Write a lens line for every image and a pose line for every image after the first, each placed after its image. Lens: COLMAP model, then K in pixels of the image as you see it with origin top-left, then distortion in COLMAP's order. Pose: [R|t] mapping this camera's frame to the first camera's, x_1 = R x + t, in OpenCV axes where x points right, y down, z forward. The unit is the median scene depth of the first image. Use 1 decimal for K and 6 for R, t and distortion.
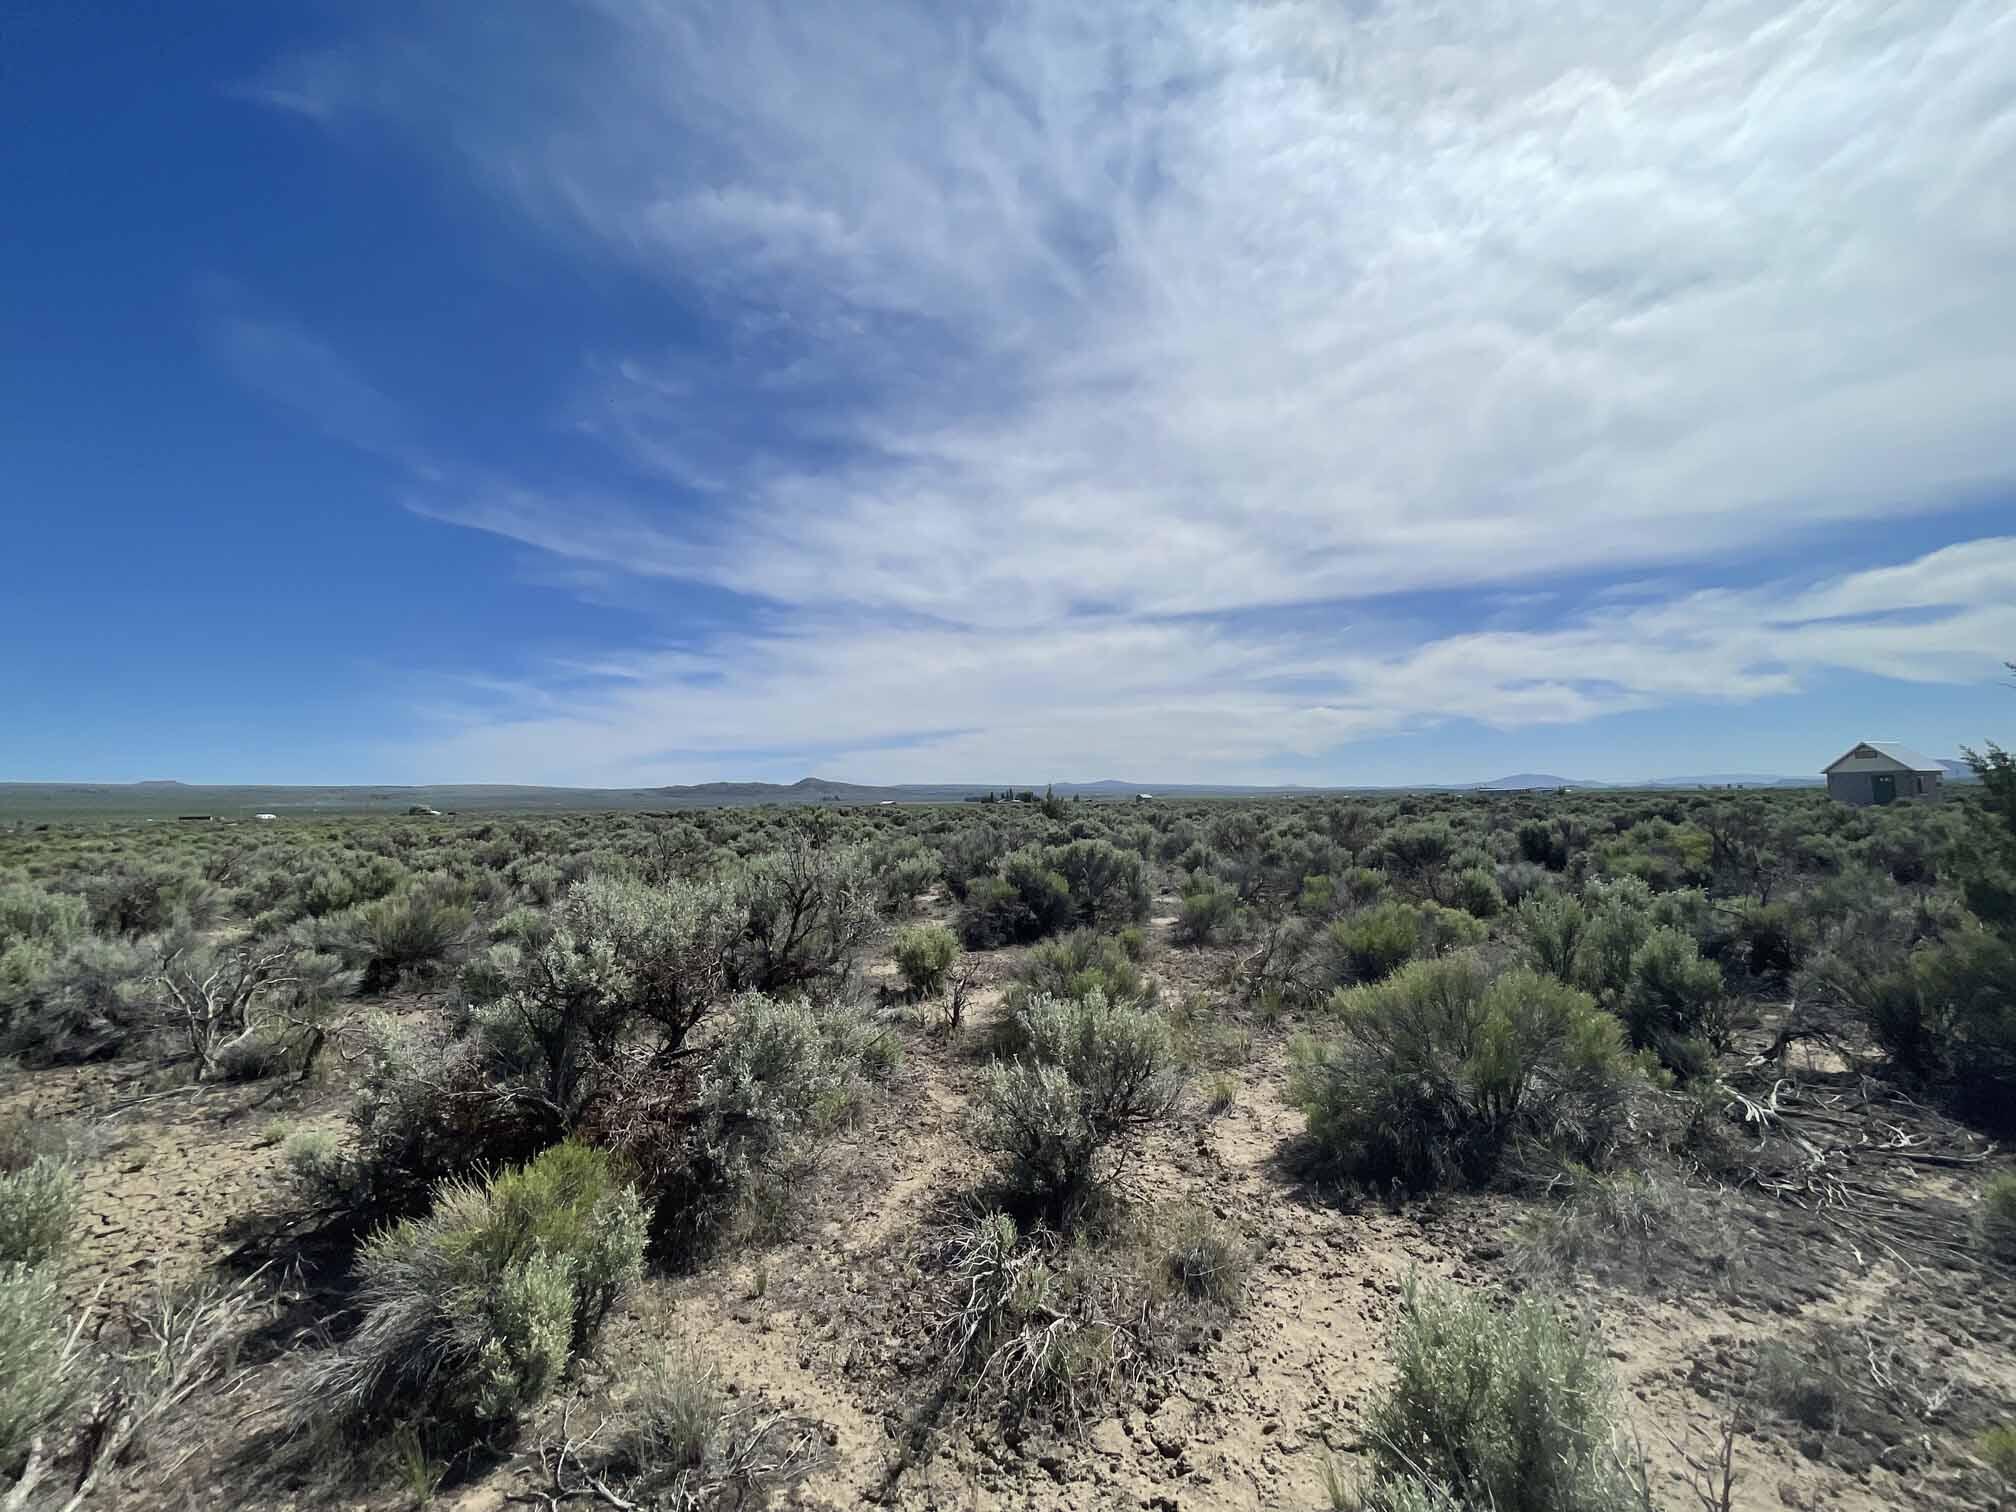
lens RADIAL K [[813.1, 0, 996.5], [0, 813.1, 754.5], [0, 0, 1]] dist [-0.001797, 0.000260]
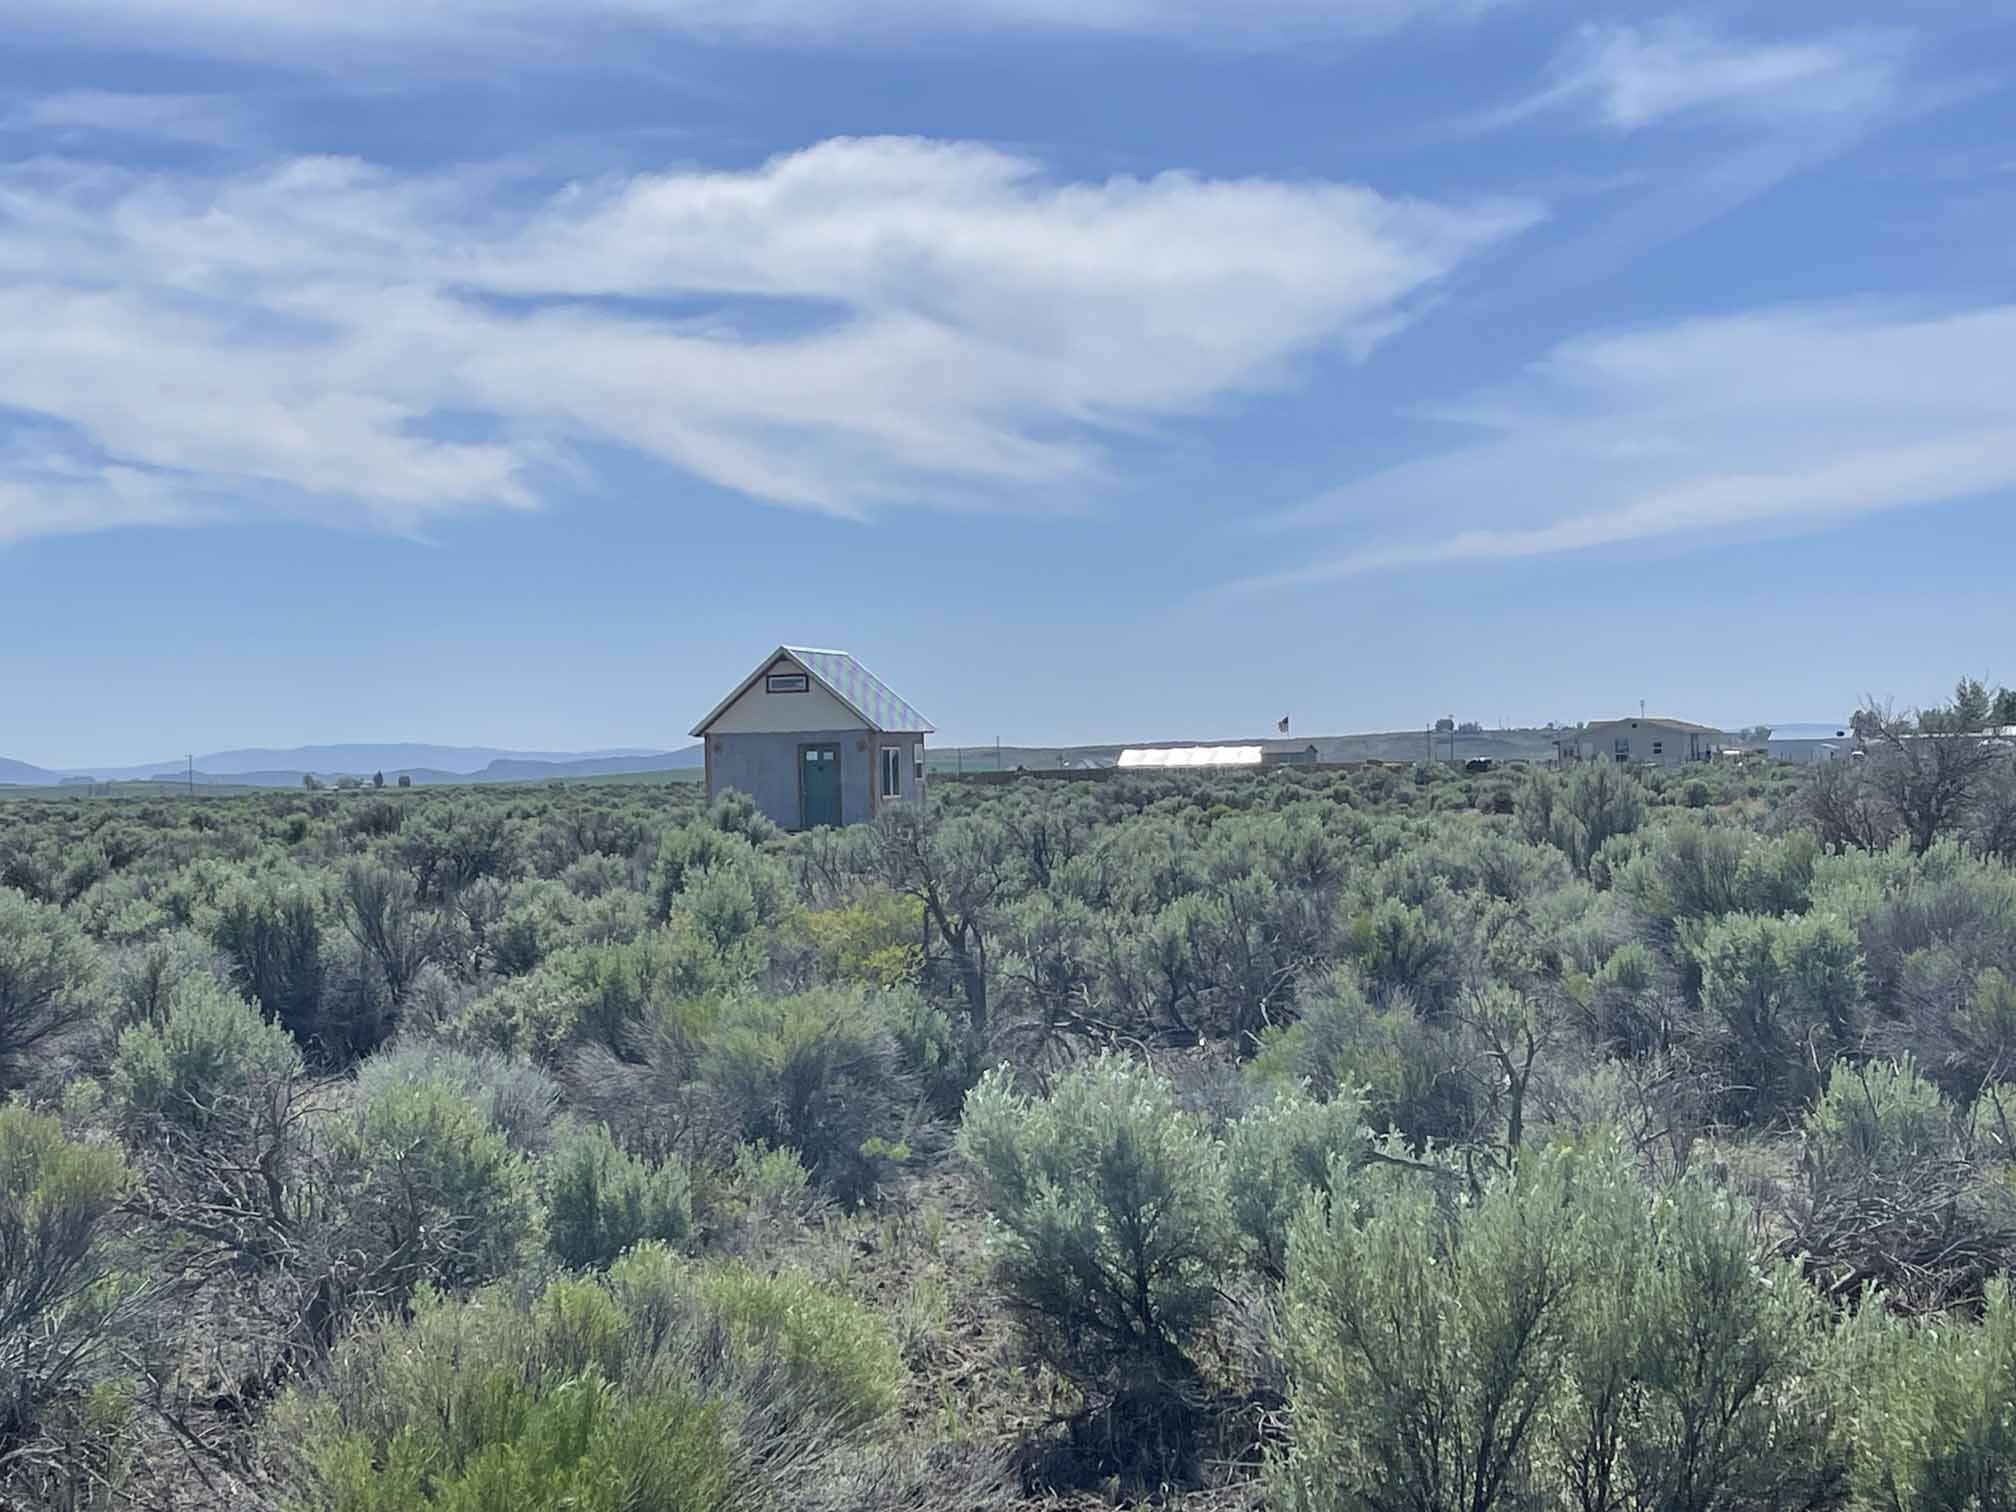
lens RADIAL K [[3297.8, 0, 1008.0], [0, 3297.8, 762.1], [0, 0, 1]] dist [0.062135, 0.000000]
pose [[0.587289, 0.007907, 0.809339, -0.006052], [-0.033183, 0.999347, 0.014316, 0.015034], [-0.808697, -0.035264, 0.587167, 0.137618]]
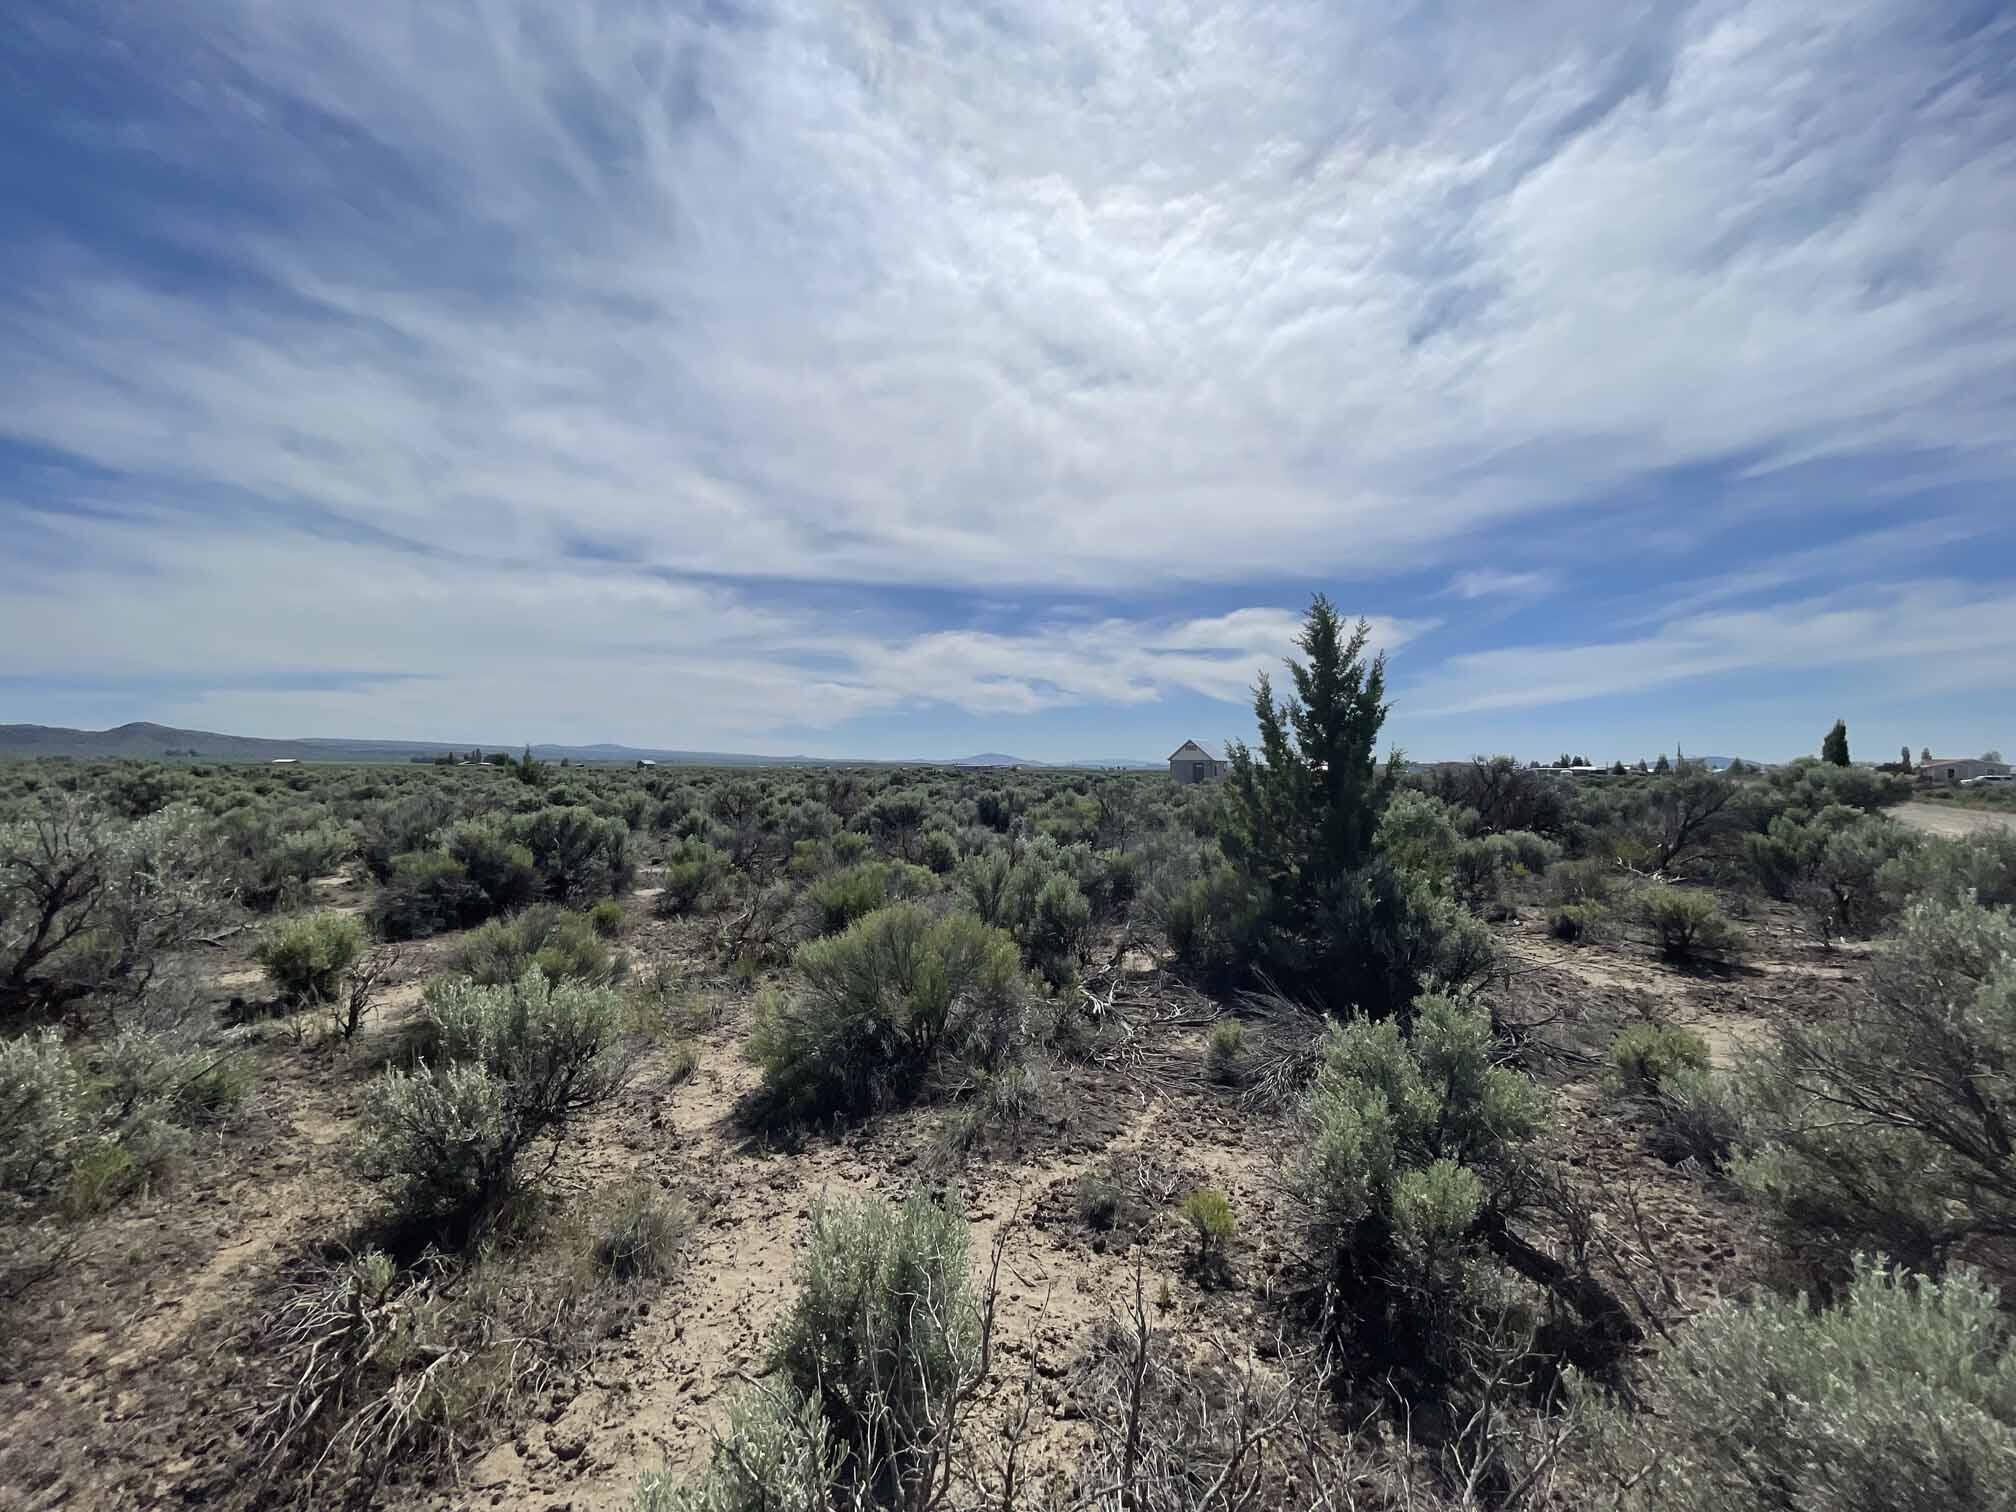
lens RADIAL K [[813.1, 0, 996.5], [0, 813.1, 750.7], [0, 0, 1]] dist [-0.001797, 0.000260]
pose [[0.834523, 0.037587, 0.549690, 0.010852], [-0.055490, 0.998331, 0.015978, 0.002159], [-0.548172, -0.043836, 0.835216, -0.000903]]
